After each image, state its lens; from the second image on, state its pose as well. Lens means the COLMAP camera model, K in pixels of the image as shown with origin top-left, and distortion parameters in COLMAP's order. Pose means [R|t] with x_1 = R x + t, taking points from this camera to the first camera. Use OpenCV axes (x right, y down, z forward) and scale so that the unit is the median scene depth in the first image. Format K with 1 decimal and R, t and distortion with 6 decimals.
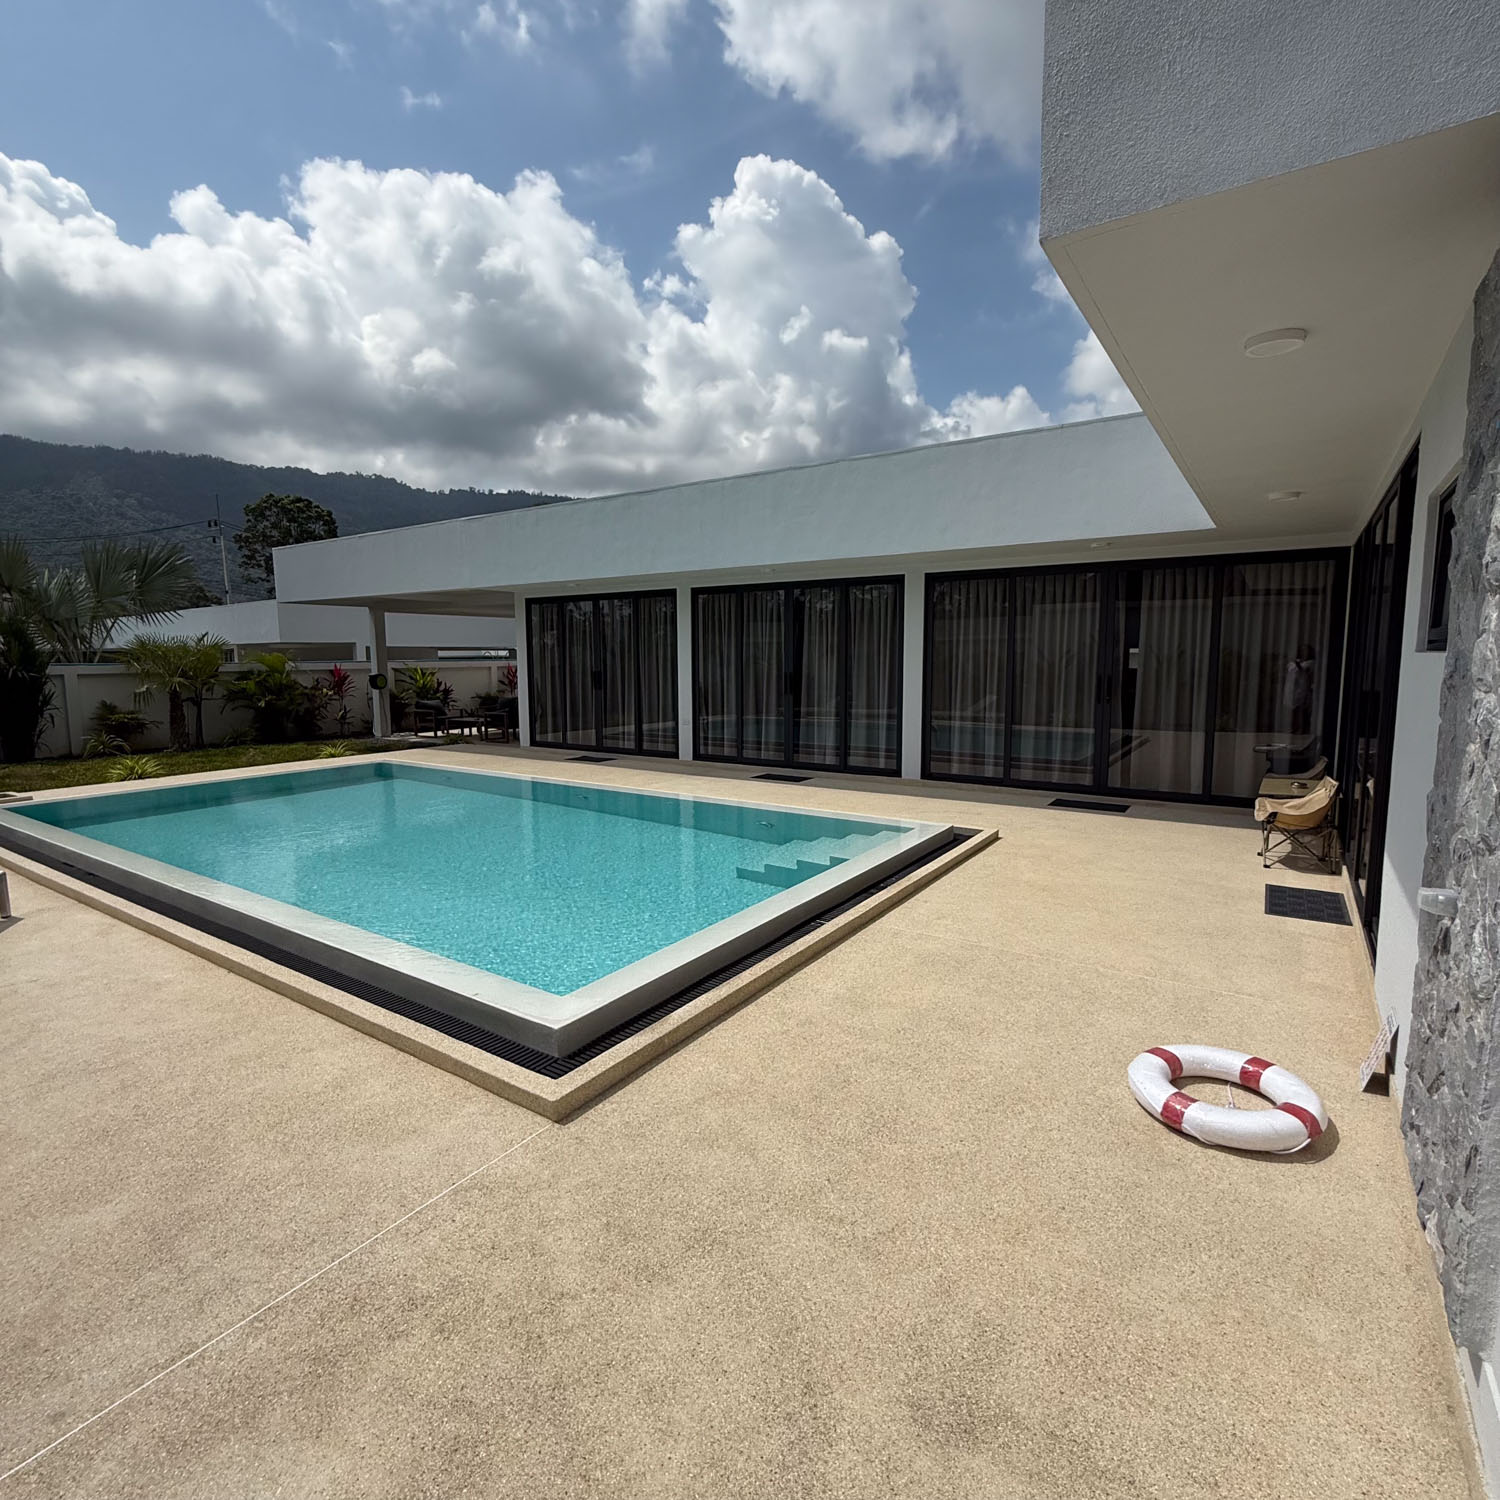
lens RADIAL K [[800.0, 0, 750.0], [0, 800.0, 750.0], [0, 0, 1]] dist [0.001585, 0.000181]
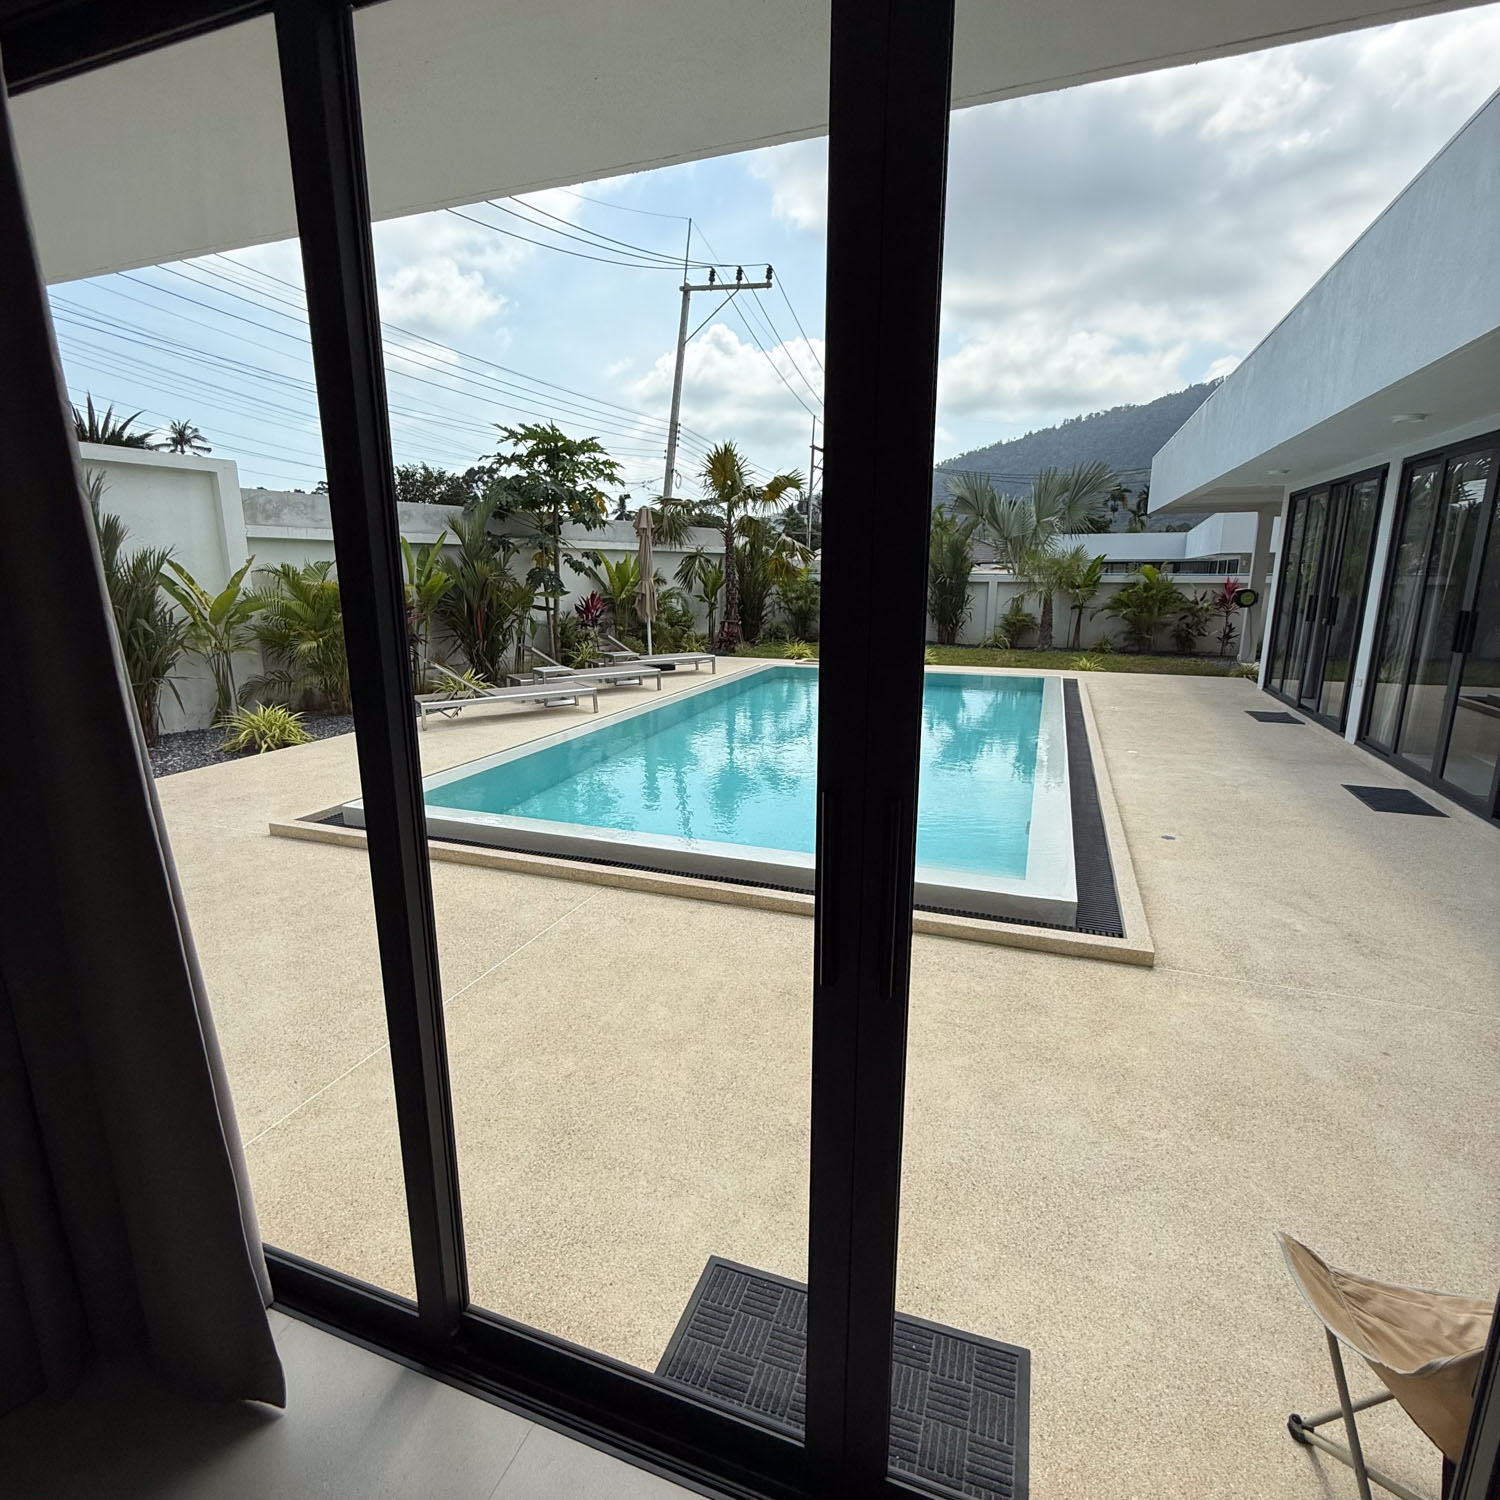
lens RADIAL K [[800.0, 0, 750.0], [0, 800.0, 750.0], [0, 0, 1]] dist [0.001585, 0.000181]
pose [[0.232820, 0.218884, -0.947568, 0.263046], [-0.110526, 0.973985, 0.197830, -0.033331], [0.966219, 0.058672, 0.250955, 0.246613]]
